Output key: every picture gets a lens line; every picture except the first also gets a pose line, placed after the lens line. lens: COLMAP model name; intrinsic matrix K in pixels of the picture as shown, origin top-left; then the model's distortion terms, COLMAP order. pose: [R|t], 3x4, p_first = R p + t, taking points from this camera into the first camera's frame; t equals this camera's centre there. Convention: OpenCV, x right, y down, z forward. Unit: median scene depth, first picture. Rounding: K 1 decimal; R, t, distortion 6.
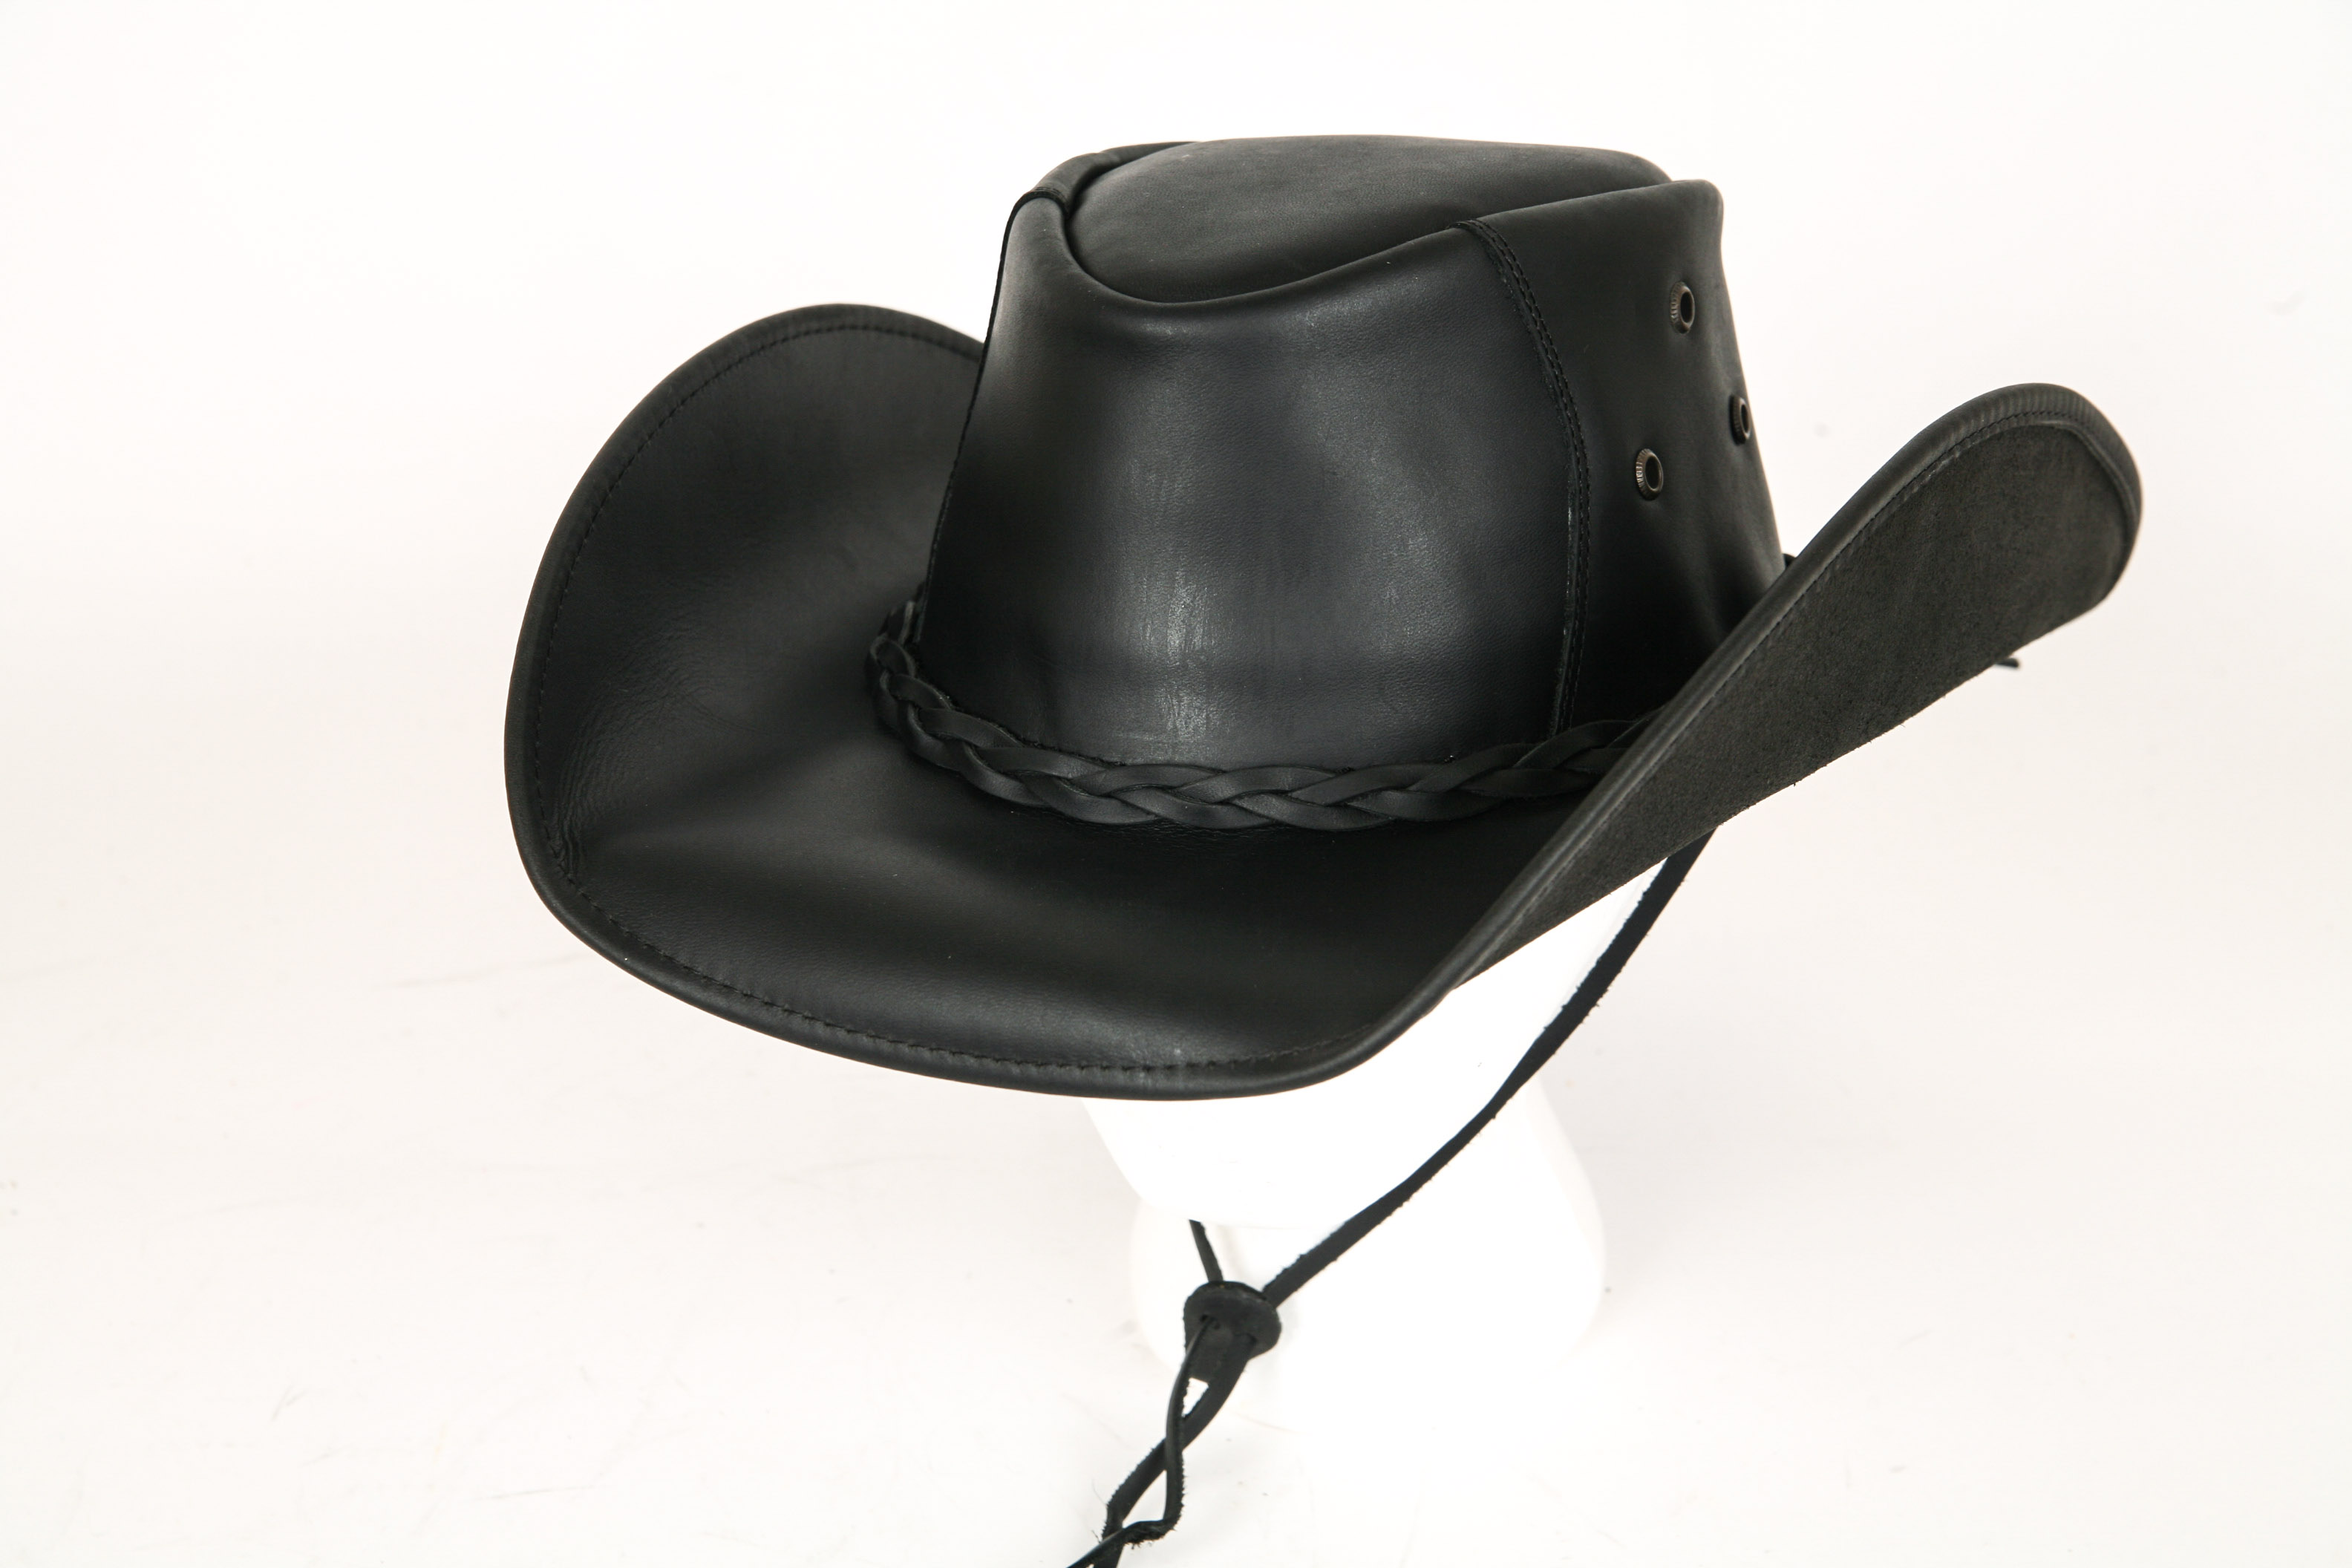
lens RADIAL K [[4605.1, 0, 1176.0], [0, 4605.1, 784.0], [0, 0, 1]] dist [0.148934, 0.109987]
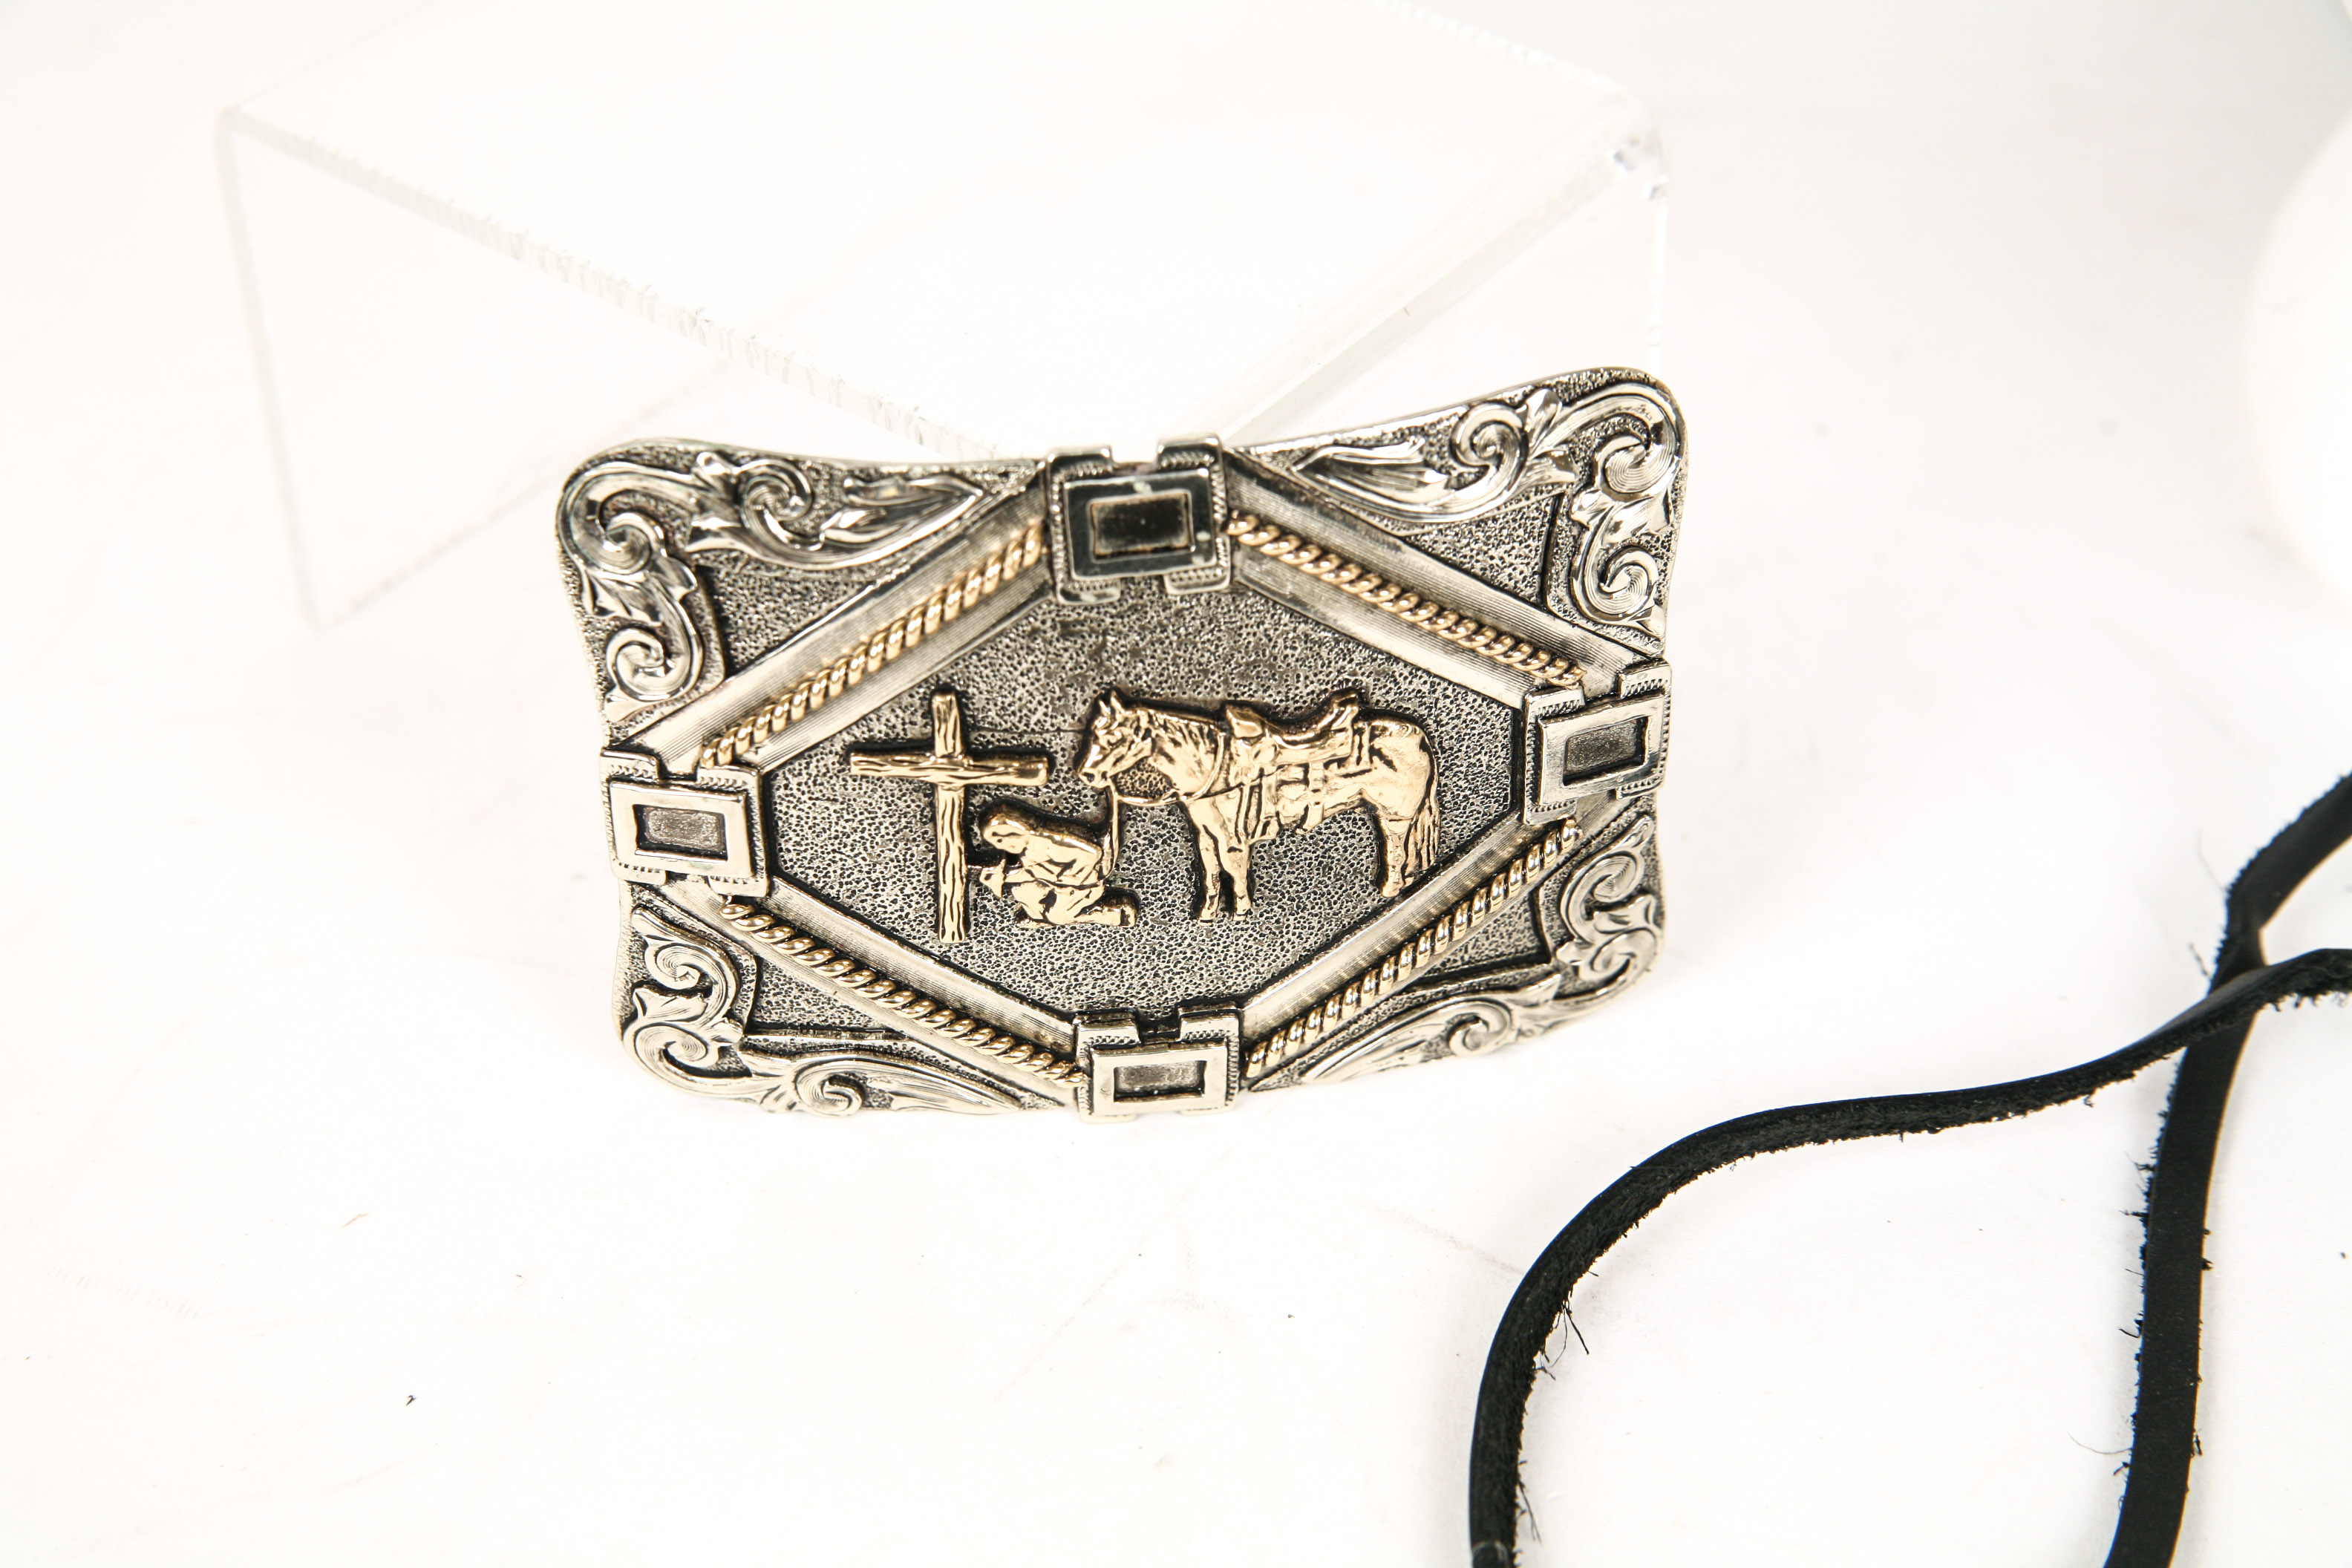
lens RADIAL K [[4484.1, 0, 1174.3], [0, 4484.1, 815.8], [0, 0, 1]] dist [0.006220, 0.036955]
pose [[0.986386, 0.118861, -0.113640, -0.066247], [-0.093453, 0.973790, 0.207362, 0.068942], [0.135309, -0.193919, 0.971641, 0.567919]]
